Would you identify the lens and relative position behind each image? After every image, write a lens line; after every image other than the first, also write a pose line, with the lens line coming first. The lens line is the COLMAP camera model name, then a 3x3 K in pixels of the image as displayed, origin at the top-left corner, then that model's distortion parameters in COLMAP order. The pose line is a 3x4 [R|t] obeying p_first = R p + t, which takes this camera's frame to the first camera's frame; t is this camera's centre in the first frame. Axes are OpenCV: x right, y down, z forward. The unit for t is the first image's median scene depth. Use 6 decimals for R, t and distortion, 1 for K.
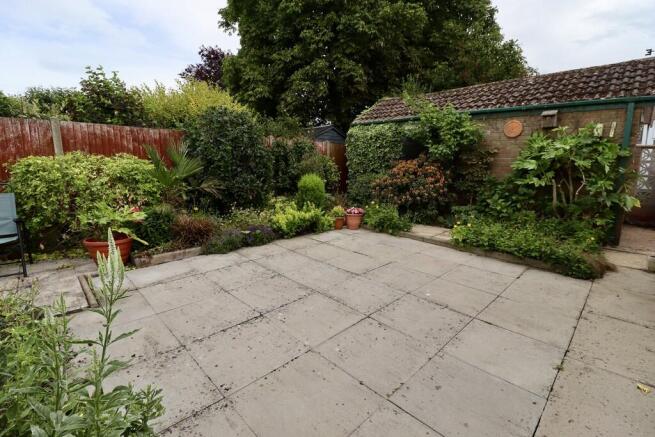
lens RADIAL K [[303.7, 0, 330.5], [0, 303.7, 211.2], [0, 0, 1]] dist [0.011200, -0.023759]
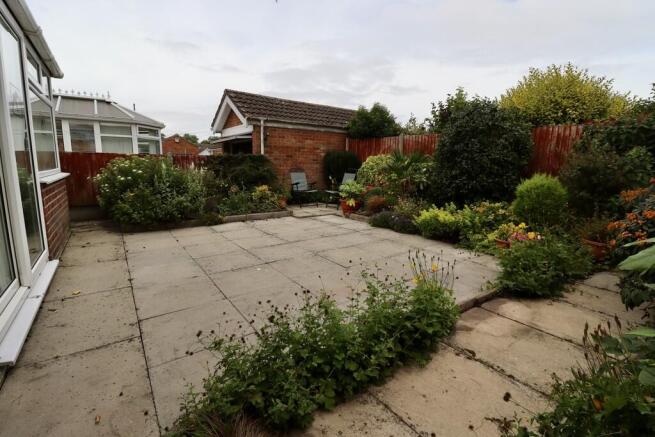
lens RADIAL K [[303.7, 0, 330.5], [0, 303.7, 211.2], [0, 0, 1]] dist [0.011200, -0.023759]
pose [[-0.155466, 0.144380, -0.977233, 1.300060], [-0.174297, 0.969732, 0.171000, -0.153409], [0.972343, 0.196914, -0.125595, 1.336628]]
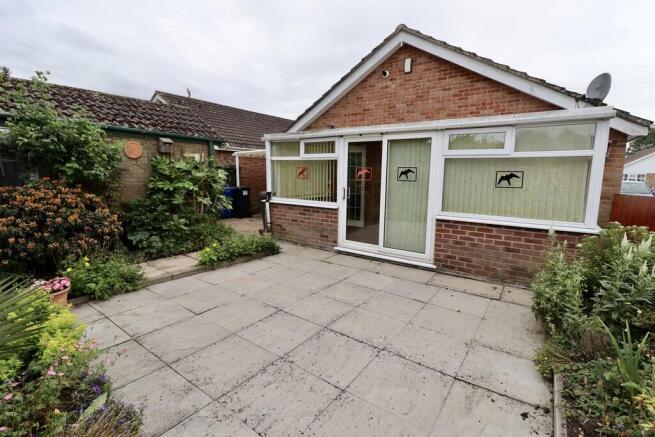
lens RADIAL K [[303.7, 0, 330.5], [0, 303.7, 211.2], [0, 0, 1]] dist [0.011200, -0.023759]
pose [[-0.177595, -0.139242, 0.974203, -0.998882], [0.138870, 0.976488, 0.164884, -0.289296], [-0.974256, 0.164570, -0.154083, 1.076837]]
